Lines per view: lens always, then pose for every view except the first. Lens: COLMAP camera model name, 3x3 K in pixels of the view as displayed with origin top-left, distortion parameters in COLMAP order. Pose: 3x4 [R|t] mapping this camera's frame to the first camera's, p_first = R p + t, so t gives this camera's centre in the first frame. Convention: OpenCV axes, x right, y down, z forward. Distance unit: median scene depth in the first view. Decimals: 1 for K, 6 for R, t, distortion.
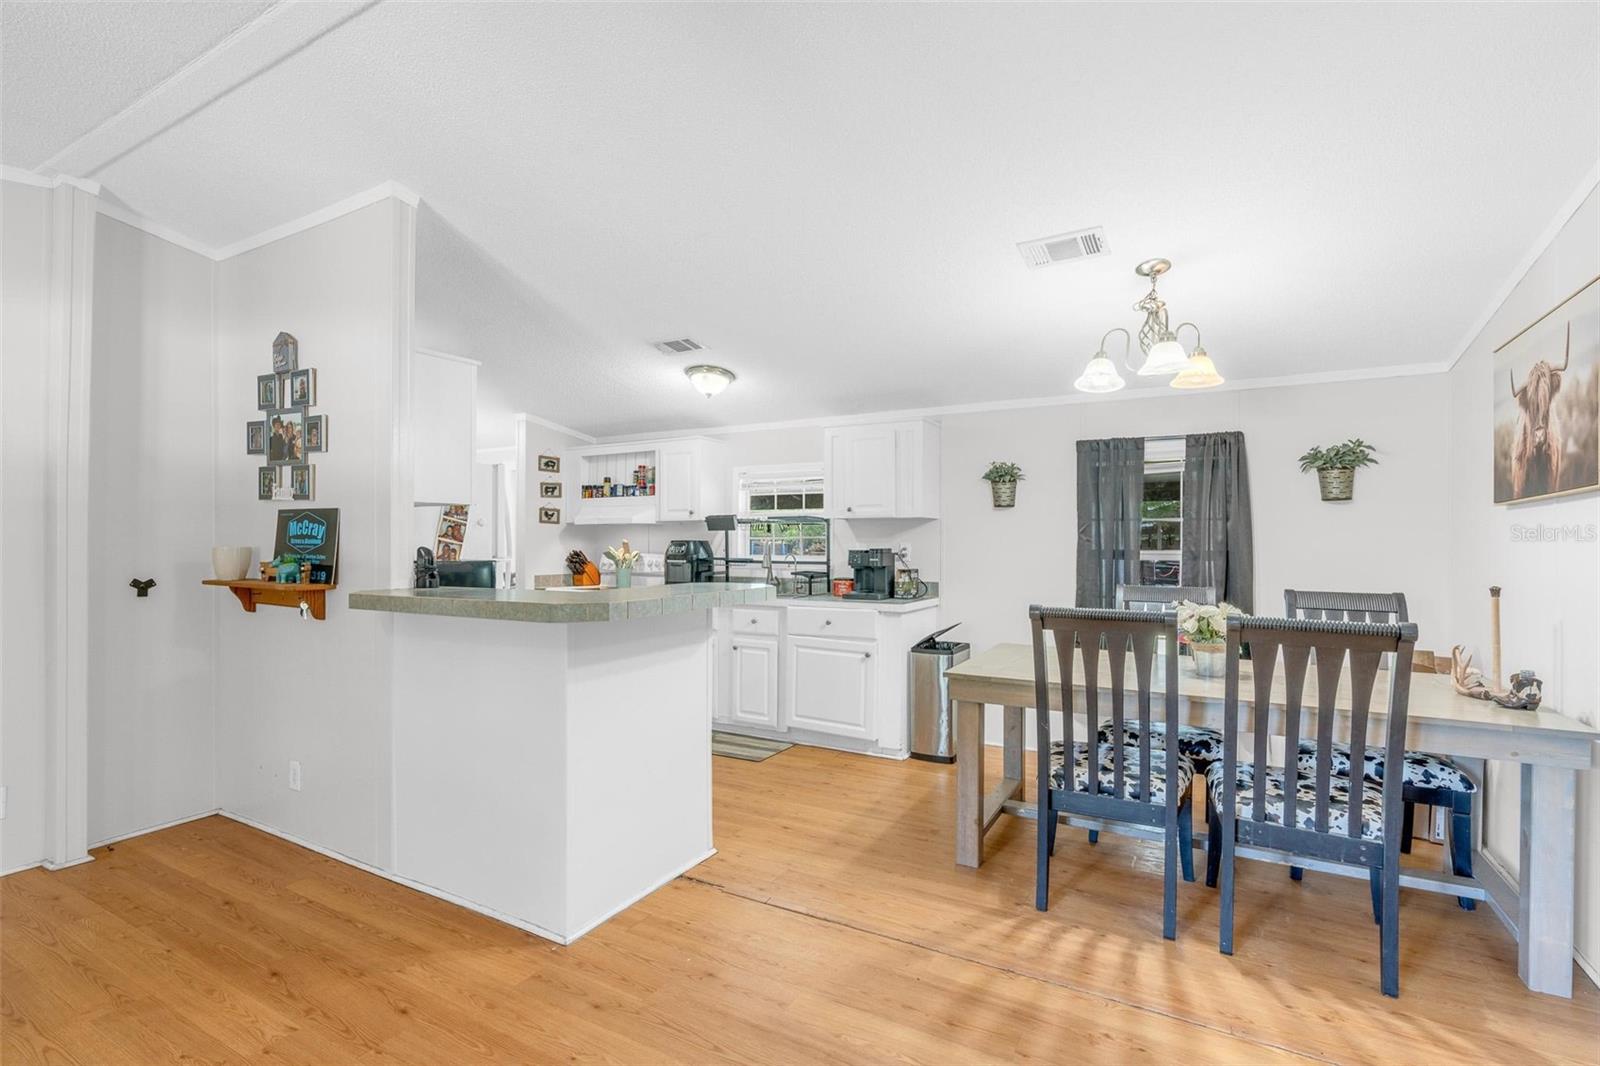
lens RADIAL K [[734.5, 0, 804.7], [0, 734.5, 542.7], [0, 0, 1]] dist [-0.009898, 0.004014]
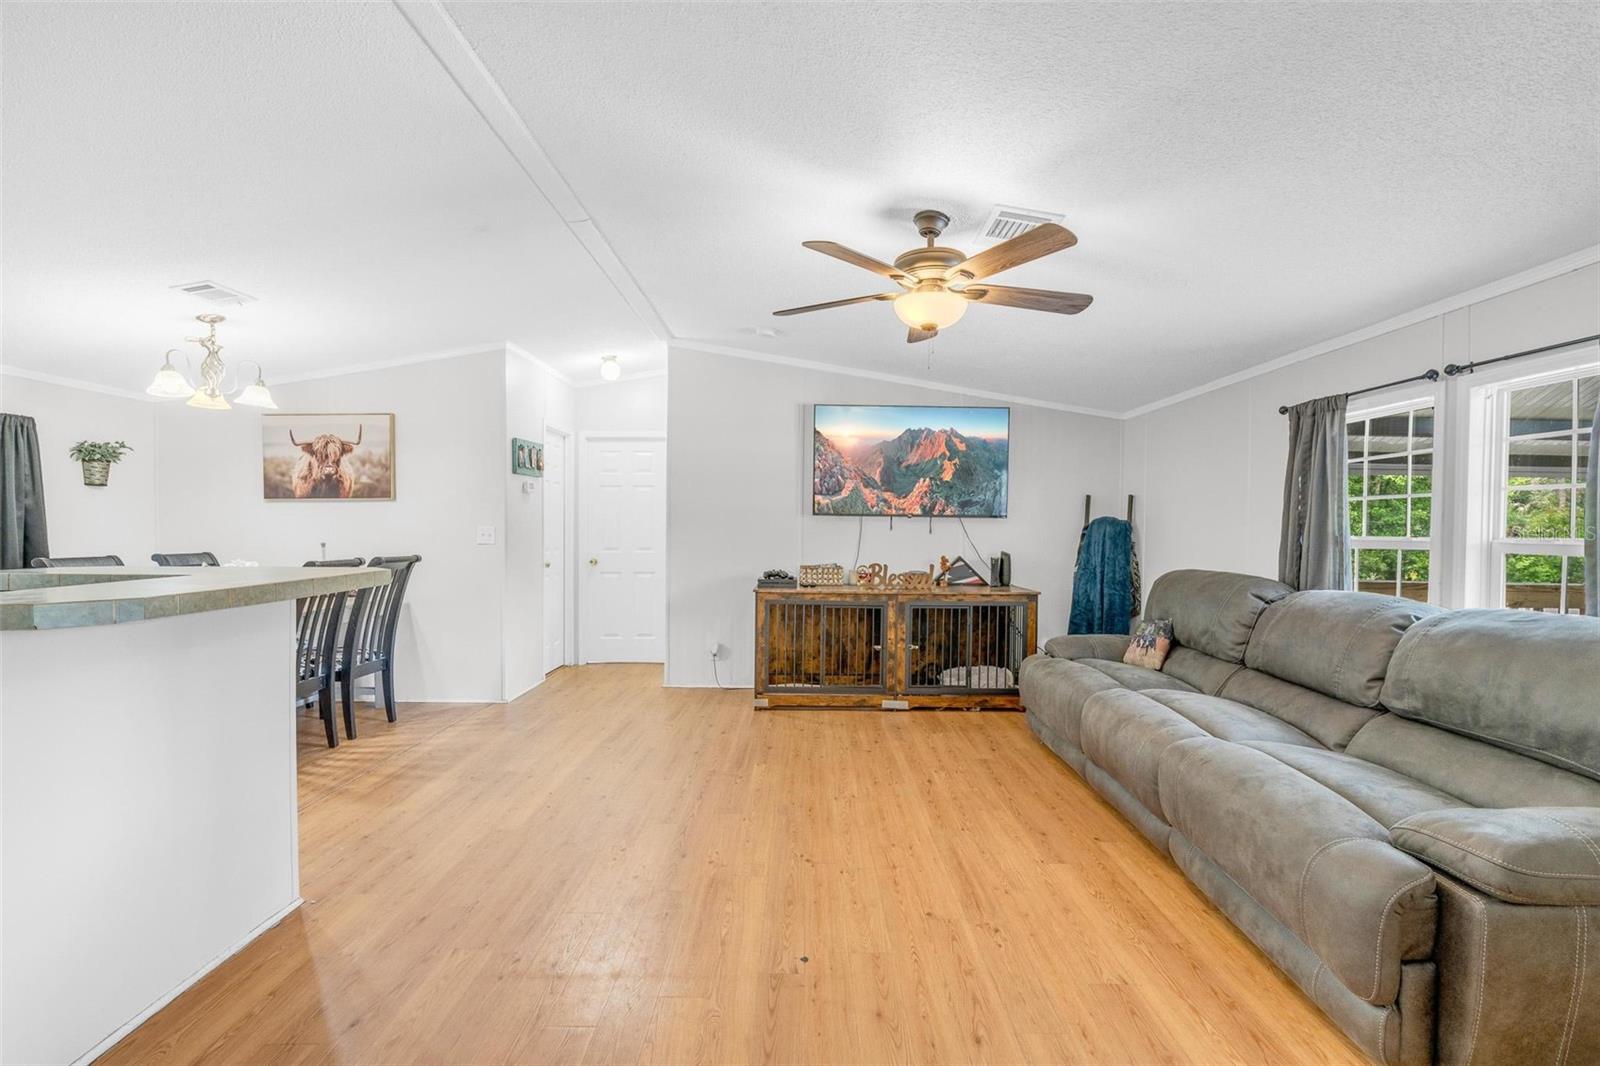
lens RADIAL K [[734.5, 0, 804.6], [0, 734.5, 542.8], [0, 0, 1]] dist [-0.009898, 0.004014]
pose [[-0.488621, -0.024521, 0.872151, -1.153411], [-0.008055, 0.999689, 0.023594, 0.001525], [-0.872459, 0.004504, -0.488667, 0.642611]]
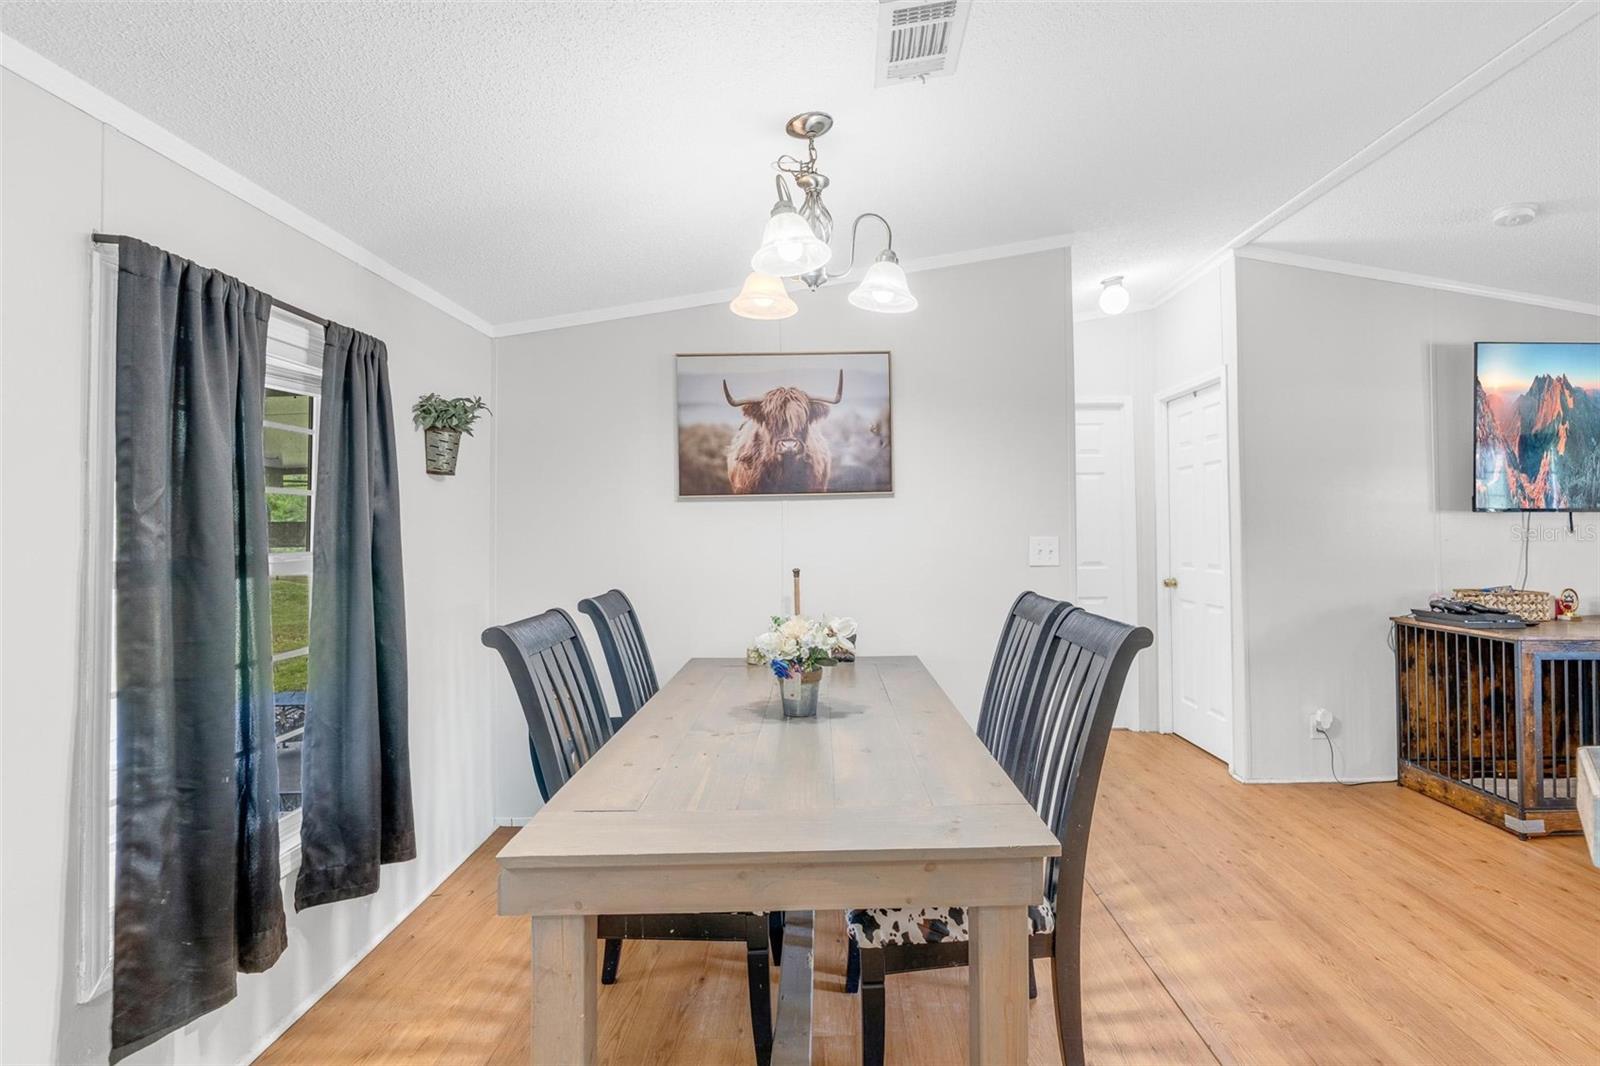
lens RADIAL K [[734.5, 0, 832.3], [0, 734.5, 516.1], [0, 0, 1]] dist [-0.009898, 0.004014]
pose [[-0.498271, 0.007643, 0.866987, -0.102493], [0.003056, 0.999970, -0.007059, -0.012304], [-0.867016, -0.000868, -0.498280, 1.204608]]
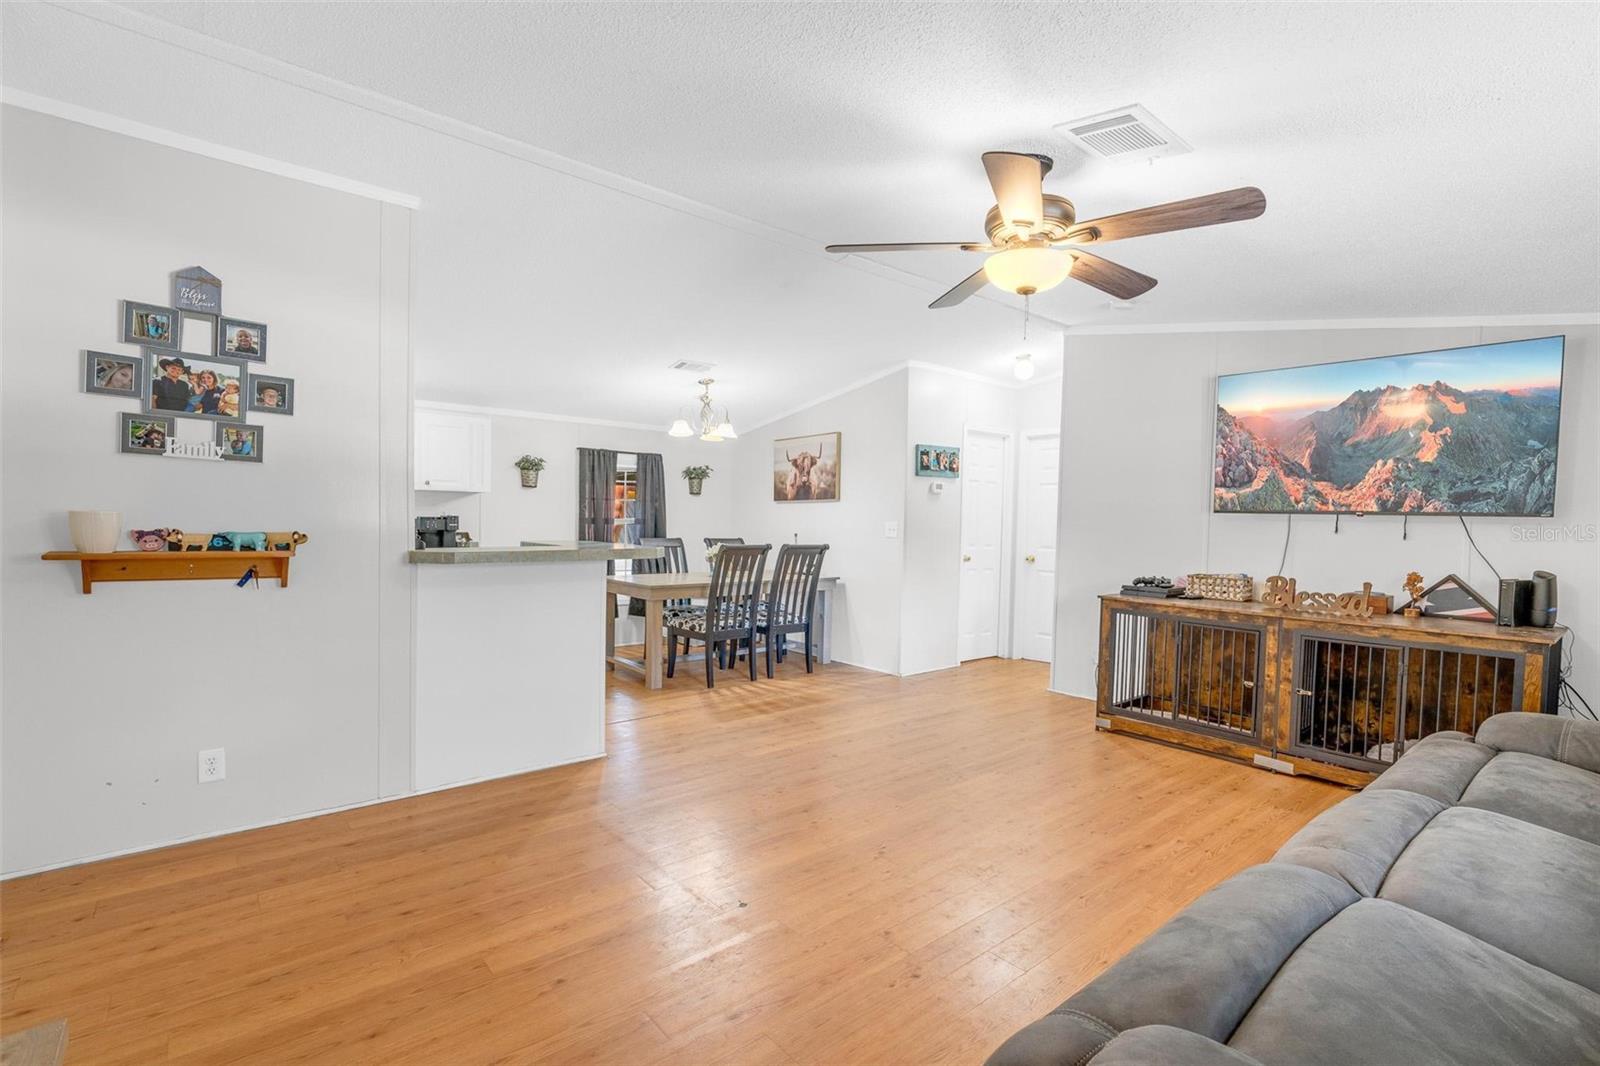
lens RADIAL K [[734.5, 0, 801.5], [0, 734.5, 543.7], [0, 0, 1]] dist [-0.009898, 0.004014]
pose [[0.356011, -0.028187, 0.934057, -1.248622], [-0.017535, 0.999168, 0.036835, -0.001105], [-0.934317, -0.029492, 0.355220, 0.005215]]
